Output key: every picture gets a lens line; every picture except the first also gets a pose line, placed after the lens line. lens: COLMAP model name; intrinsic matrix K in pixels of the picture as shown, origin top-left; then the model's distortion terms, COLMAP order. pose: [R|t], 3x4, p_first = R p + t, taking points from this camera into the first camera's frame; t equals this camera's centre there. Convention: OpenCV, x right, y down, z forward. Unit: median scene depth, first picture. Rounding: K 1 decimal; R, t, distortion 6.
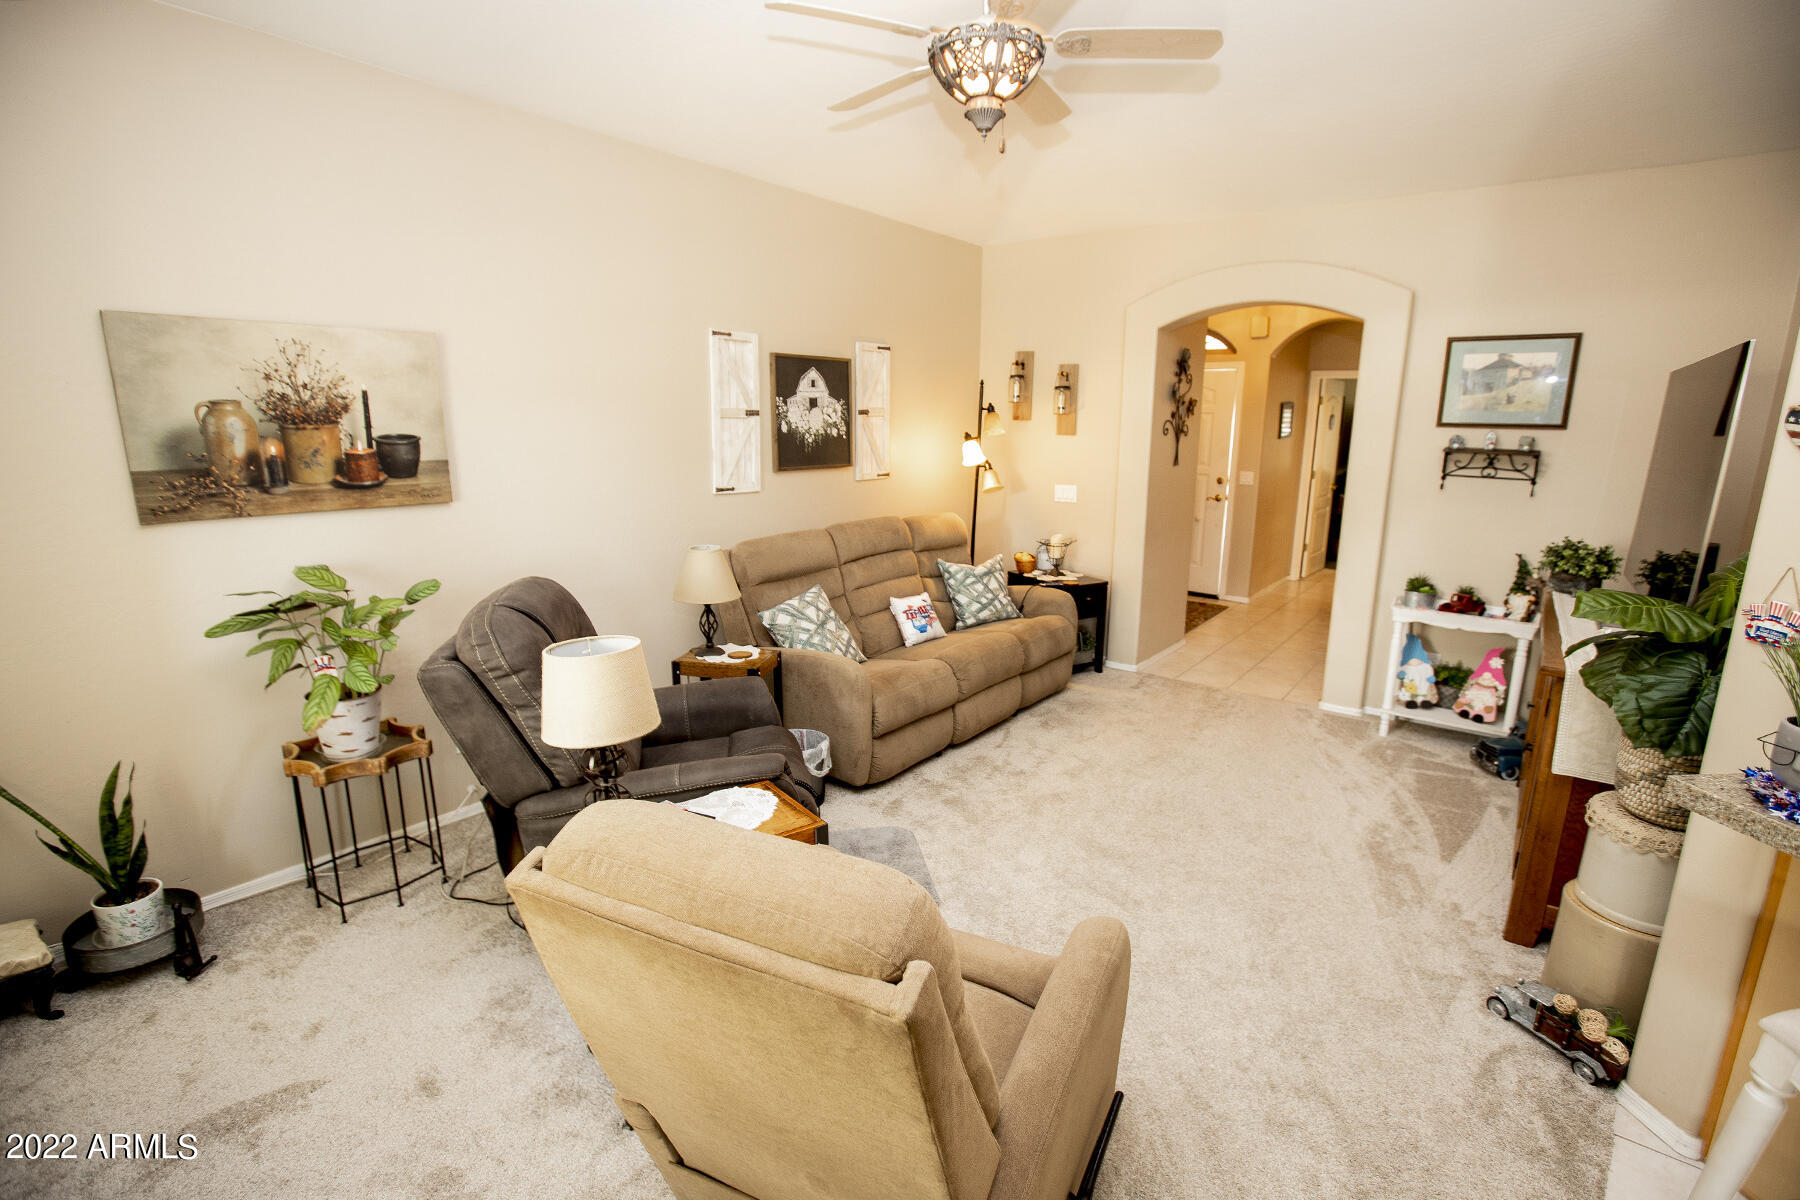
lens RADIAL K [[847.2, 0, 906.5], [0, 847.2, 601.4], [0, 0, 1]] dist [-0.065975, 0.030999]
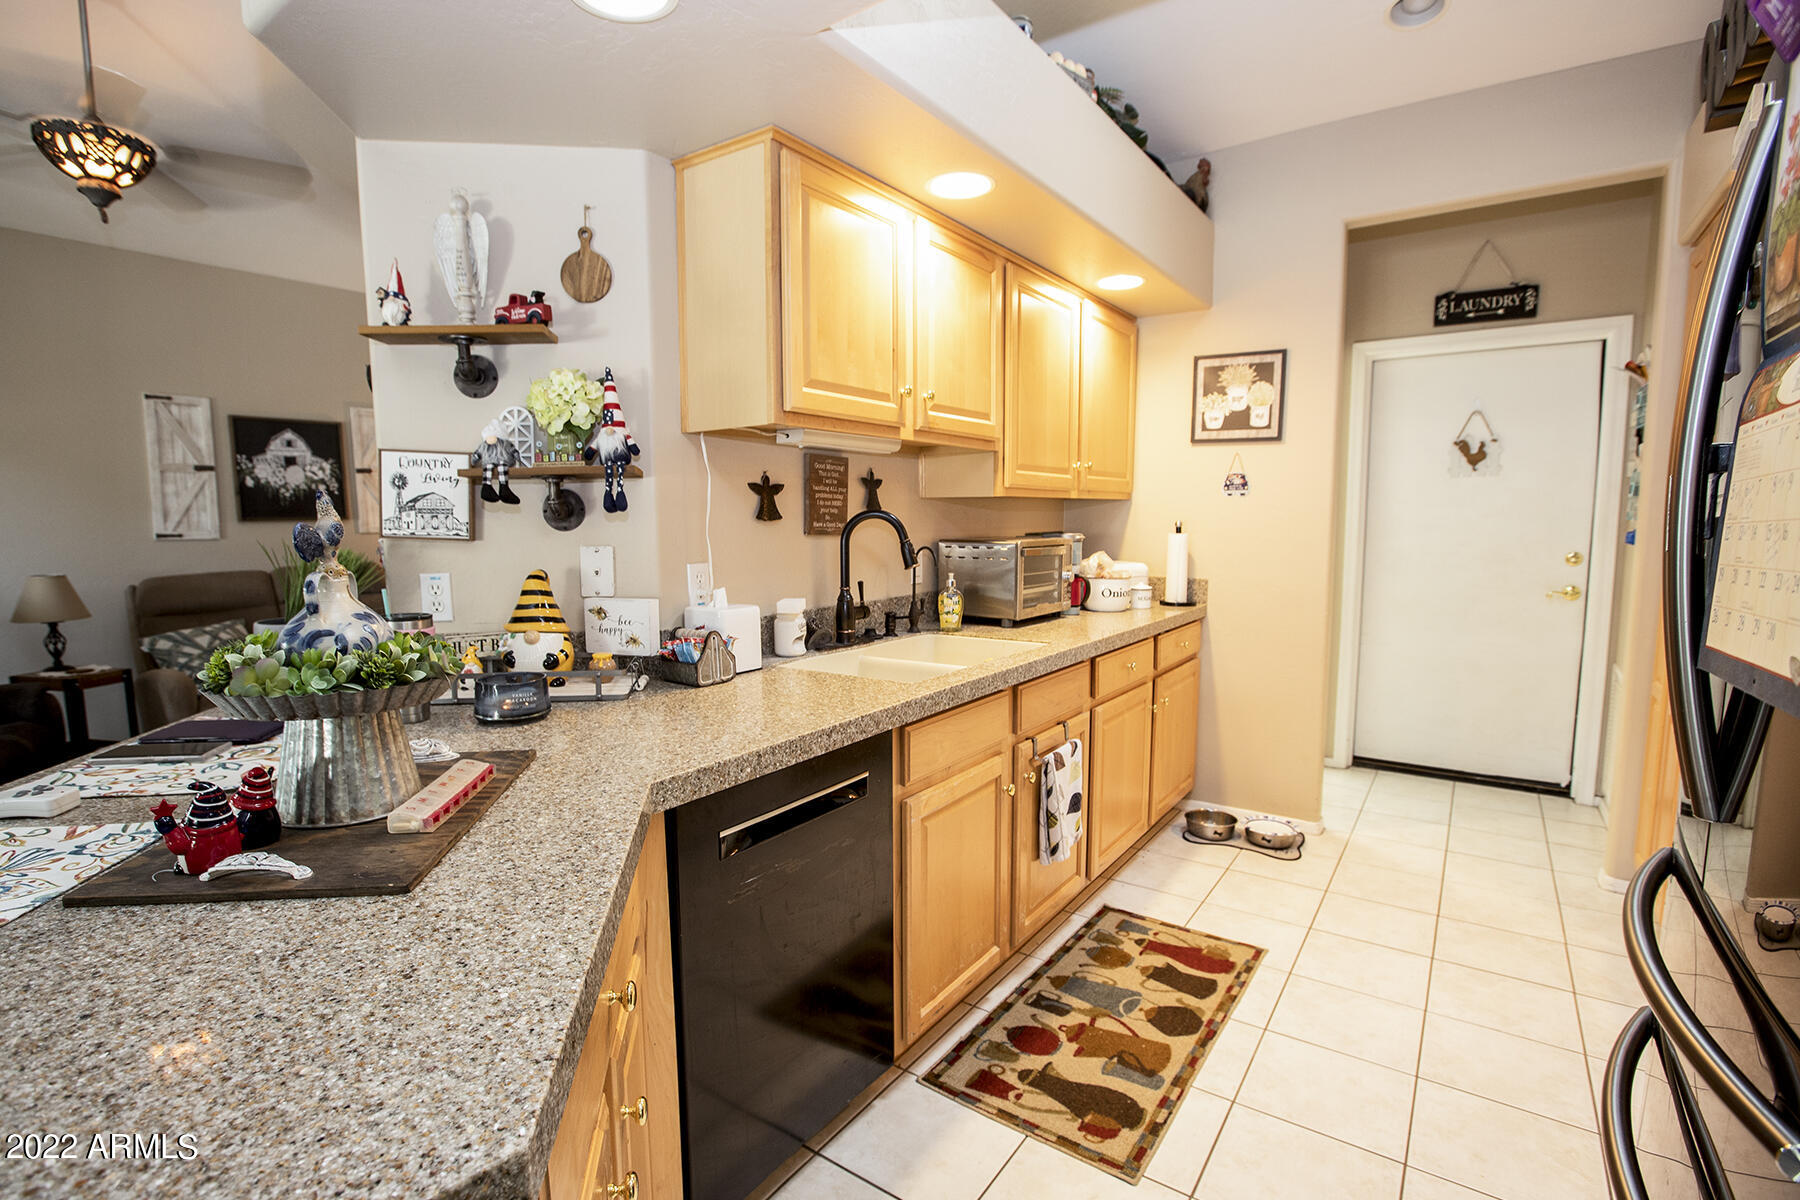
lens RADIAL K [[858.9, 0, 859.5], [0, 858.9, 611.2], [0, 0, 1]] dist [-0.060303, 0.029605]
pose [[0.999691, -0.022289, 0.010960, 0.674913], [0.023309, 0.994306, -0.103985, 0.100466], [-0.008580, 0.104208, 0.994519, -0.087119]]
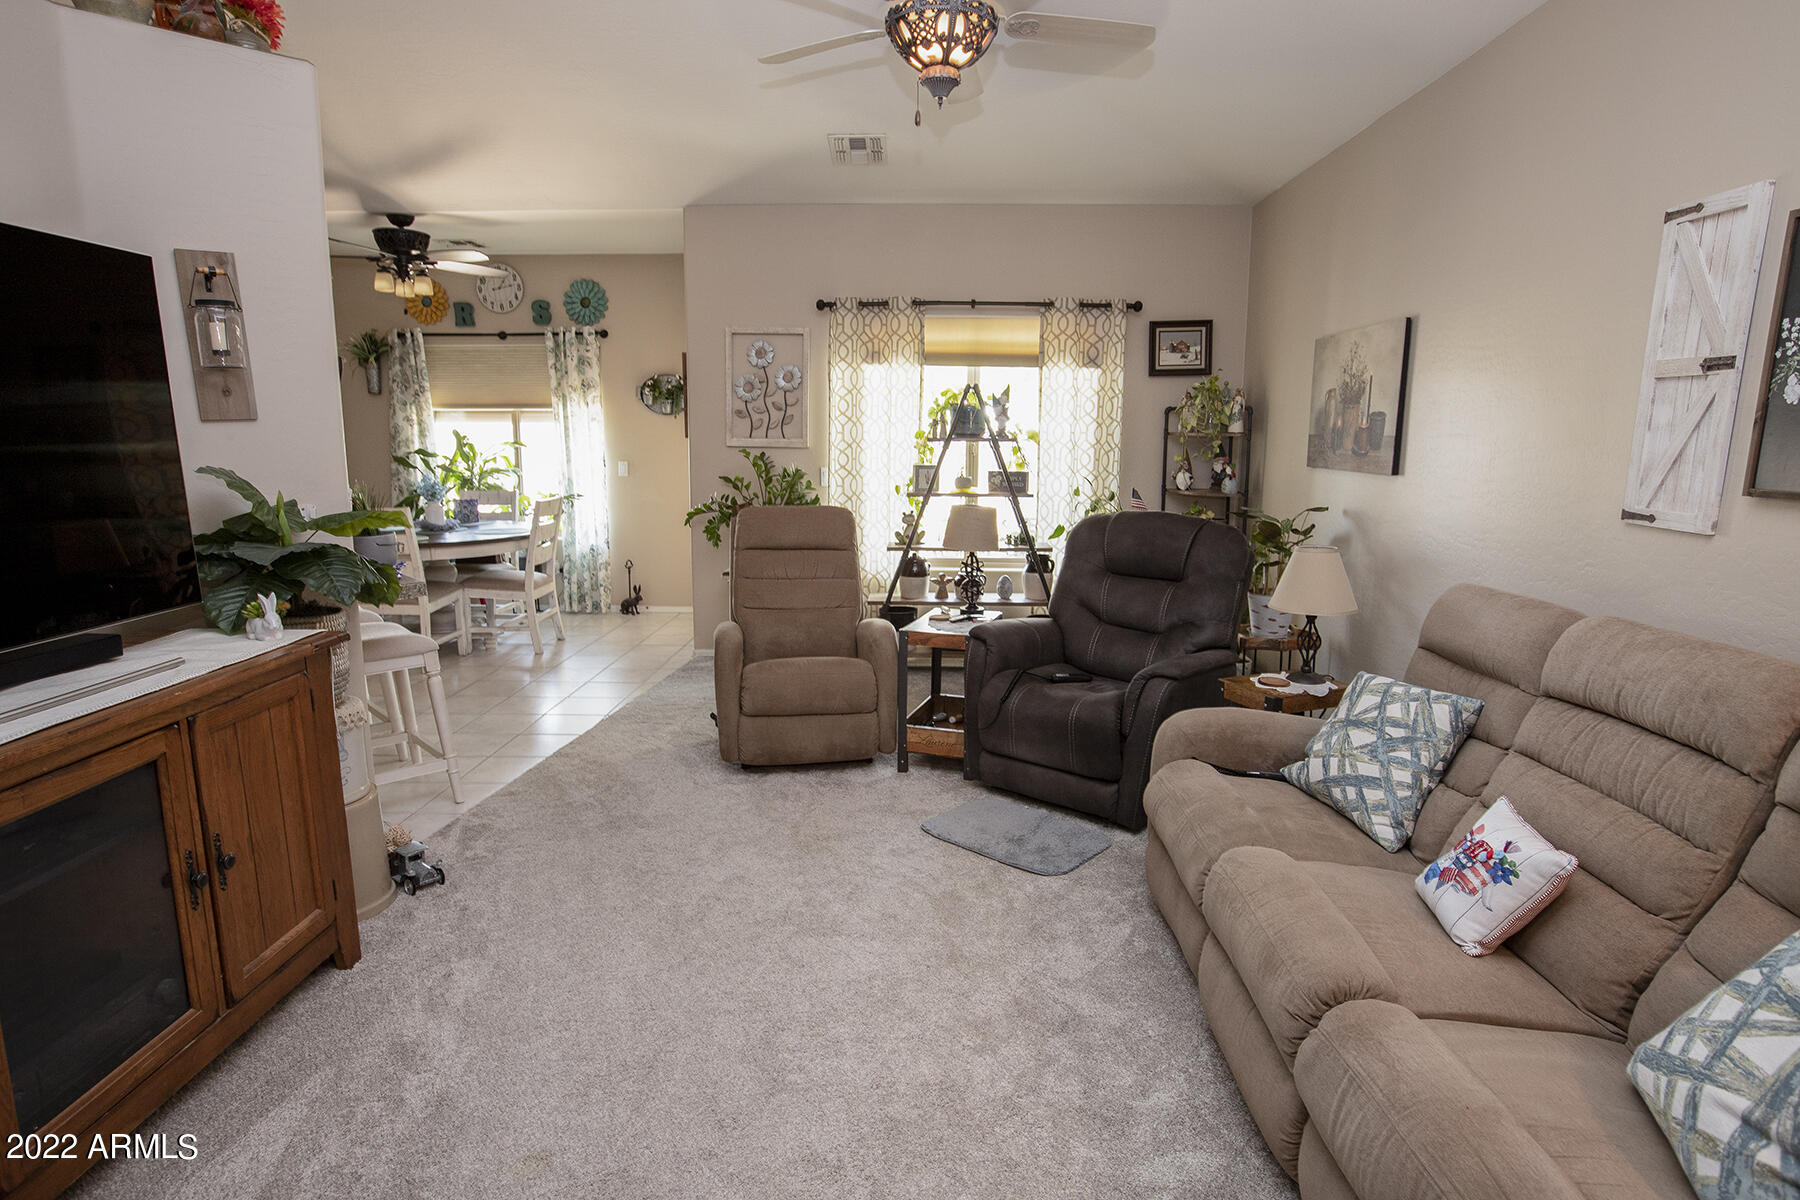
lens RADIAL K [[982.0, 0, 904.7], [0, 982.0, 601.6], [0, 0, 1]] dist [-0.052894, 0.039196]
pose [[-0.810924, 0.085770, -0.578831, 0.506012], [-0.138965, 0.932671, 0.332886, -0.218984], [0.568411, 0.350383, -0.744407, 1.202844]]
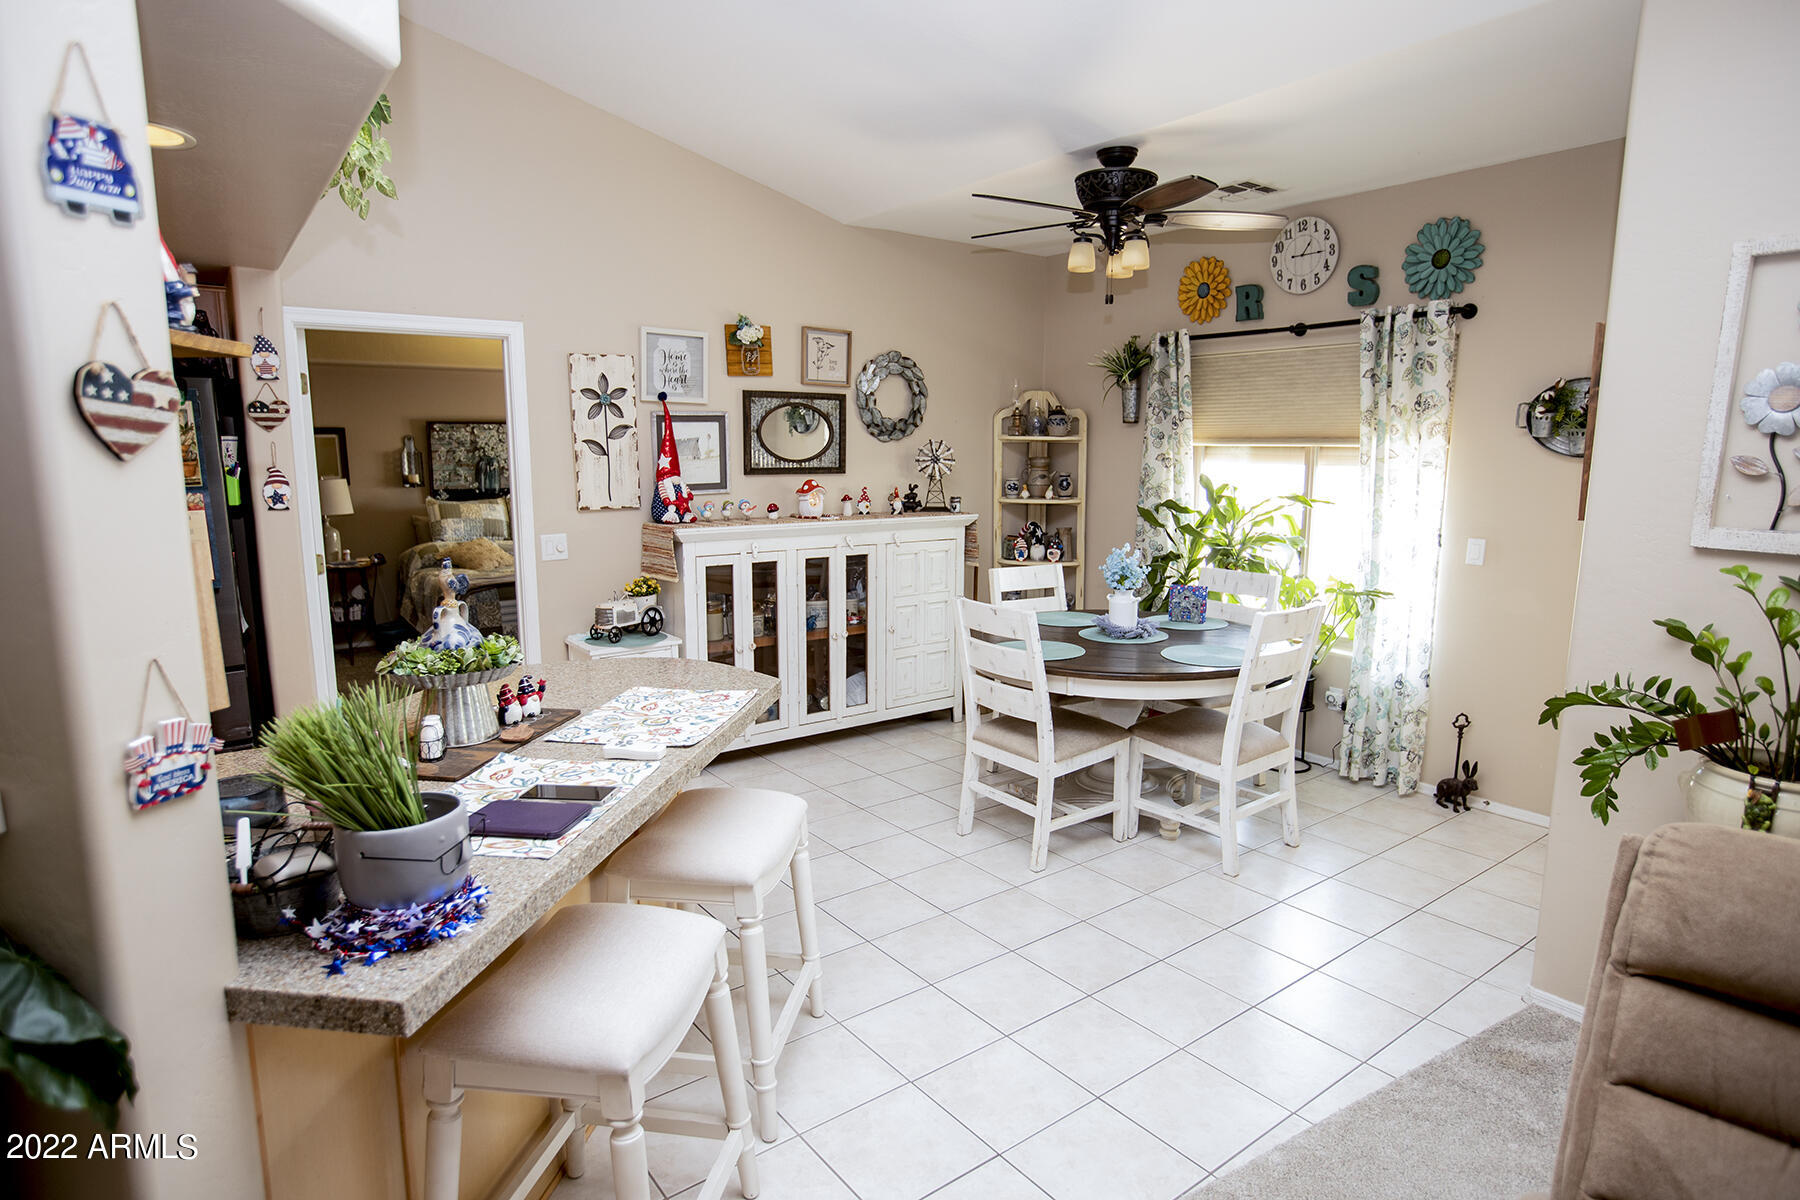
lens RADIAL K [[982.0, 0, 904.7], [0, 982.0, 601.6], [0, 0, 1]] dist [-0.052894, 0.039196]
pose [[-0.962490, -0.056287, 0.265413, 0.160391], [0.044586, 0.932131, 0.359367, -0.112348], [-0.267628, 0.357721, -0.894657, 0.548913]]
